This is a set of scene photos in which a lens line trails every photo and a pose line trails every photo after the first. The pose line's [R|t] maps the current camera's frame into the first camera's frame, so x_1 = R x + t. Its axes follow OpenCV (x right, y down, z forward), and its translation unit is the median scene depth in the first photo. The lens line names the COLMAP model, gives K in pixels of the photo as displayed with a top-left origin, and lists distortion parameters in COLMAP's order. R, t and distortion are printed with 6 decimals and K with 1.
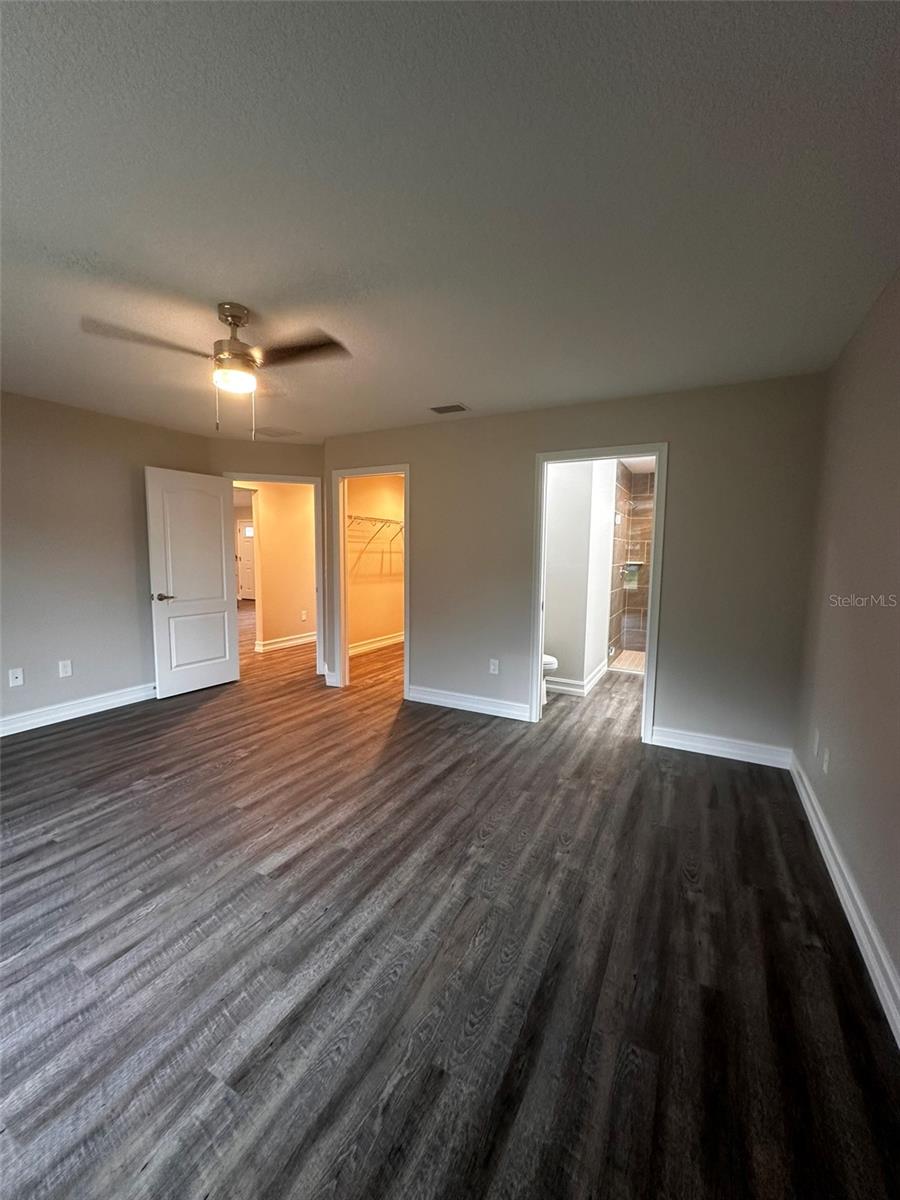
lens RADIAL K [[481.3, 0, 450.4], [0, 481.3, 601.1], [0, 0, 1]] dist [-0.006275, 0.002170]
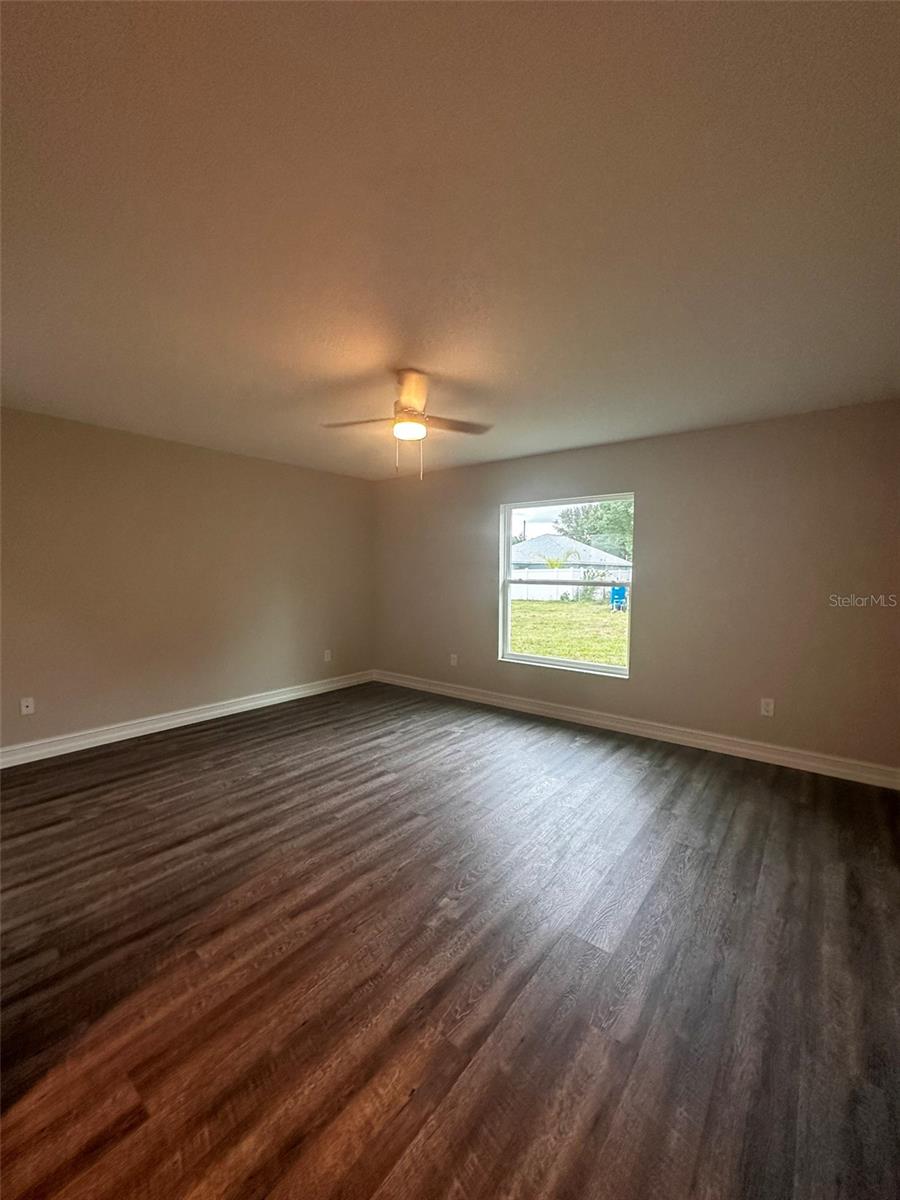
lens RADIAL K [[481.3, 0, 450.4], [0, 481.3, 601.1], [0, 0, 1]] dist [-0.006275, 0.002170]
pose [[-0.983735, -0.033120, 0.176544, -0.746393], [-0.003205, 0.985934, 0.167103, -0.234402], [-0.179595, 0.163820, -0.970004, 2.151321]]
